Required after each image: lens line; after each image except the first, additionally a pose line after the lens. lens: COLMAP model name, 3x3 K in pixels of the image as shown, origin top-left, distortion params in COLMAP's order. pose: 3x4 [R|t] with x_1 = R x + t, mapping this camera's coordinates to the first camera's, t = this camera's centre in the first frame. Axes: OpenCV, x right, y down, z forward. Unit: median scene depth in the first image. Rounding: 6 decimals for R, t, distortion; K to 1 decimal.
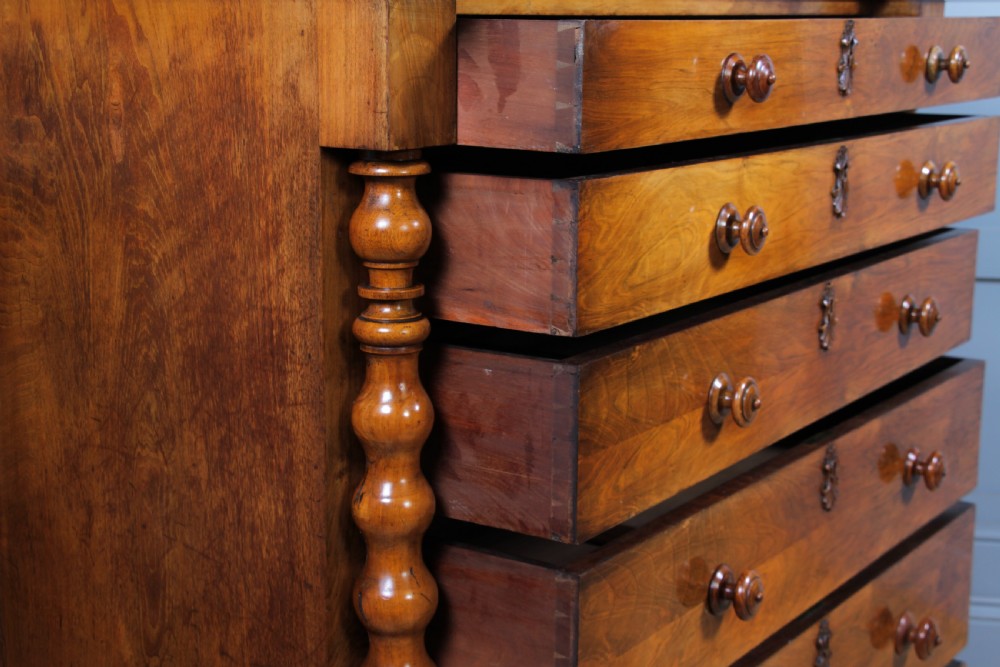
lens RADIAL K [[1599.3, 0, 500.1], [0, 1599.3, 355.4], [0, 0, 1]] dist [0.091529, 0.350604]
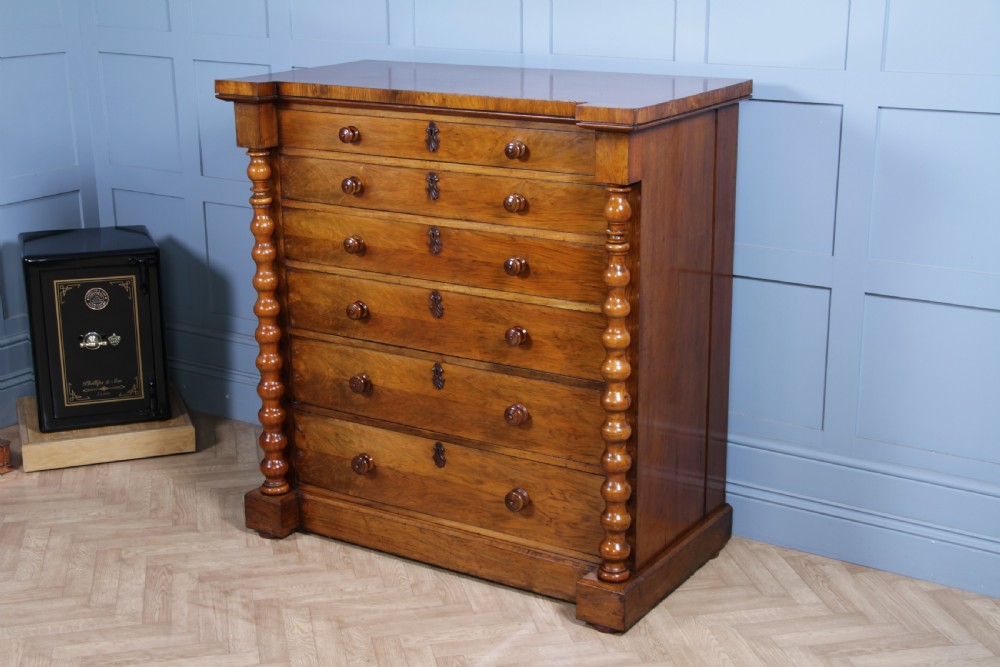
lens RADIAL K [[1475.1, 0, 496.9], [0, 1475.1, 334.9], [0, 0, 1]] dist [0.108336, 0.032630]
pose [[0.028437, 0.264987, -0.963833, 2.868918], [-0.196217, 0.946943, 0.254554, -0.605674], [0.980148, 0.181881, 0.078923, 1.220962]]
